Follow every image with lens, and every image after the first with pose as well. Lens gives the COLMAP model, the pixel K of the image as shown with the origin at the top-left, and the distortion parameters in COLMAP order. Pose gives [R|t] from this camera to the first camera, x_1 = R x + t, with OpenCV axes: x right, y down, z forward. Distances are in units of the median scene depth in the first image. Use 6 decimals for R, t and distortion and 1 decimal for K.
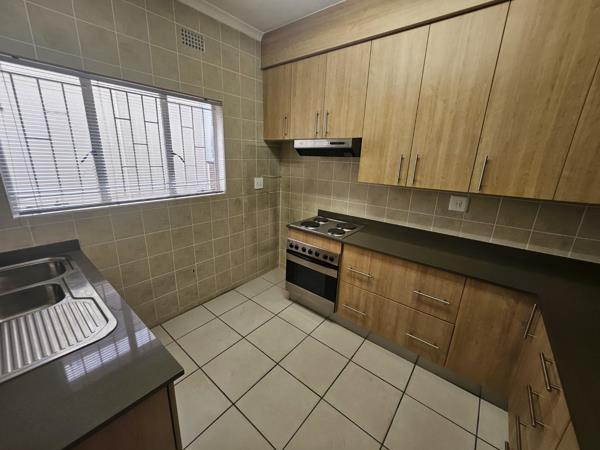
lens RADIAL K [[235.4, 0, 299.7], [0, 235.4, 221.5], [0, 0, 1]] dist [-0.000721, -0.001531]
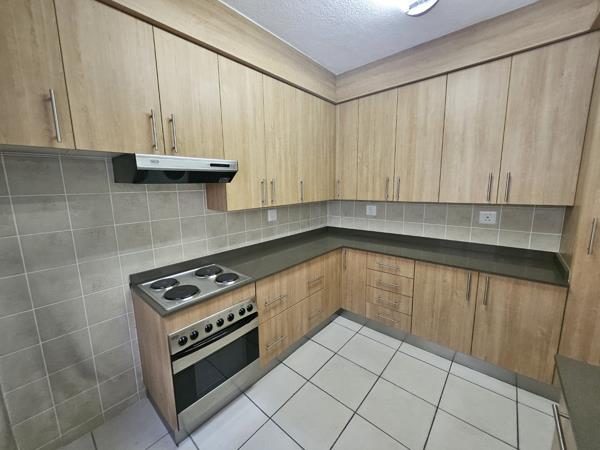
lens RADIAL K [[235.4, 0, 297.2], [0, 235.4, 223.3], [0, 0, 1]] dist [-0.000721, -0.001531]
pose [[0.044695, -0.188694, 0.981018, -0.583409], [0.287873, 0.942778, 0.168223, -0.198841], [-0.956625, 0.274890, 0.096457, 0.694513]]
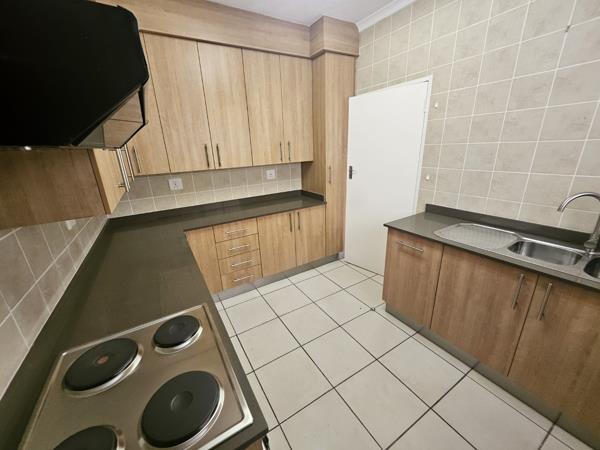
lens RADIAL K [[235.4, 0, 288.5], [0, 235.4, 223.3], [0, 0, 1]] dist [-0.000721, -0.001531]
pose [[-0.936088, -0.097526, 0.337977, -0.164103], [0.110616, 0.830449, 0.546003, -0.329500], [-0.333922, 0.548492, -0.766585, 1.198790]]
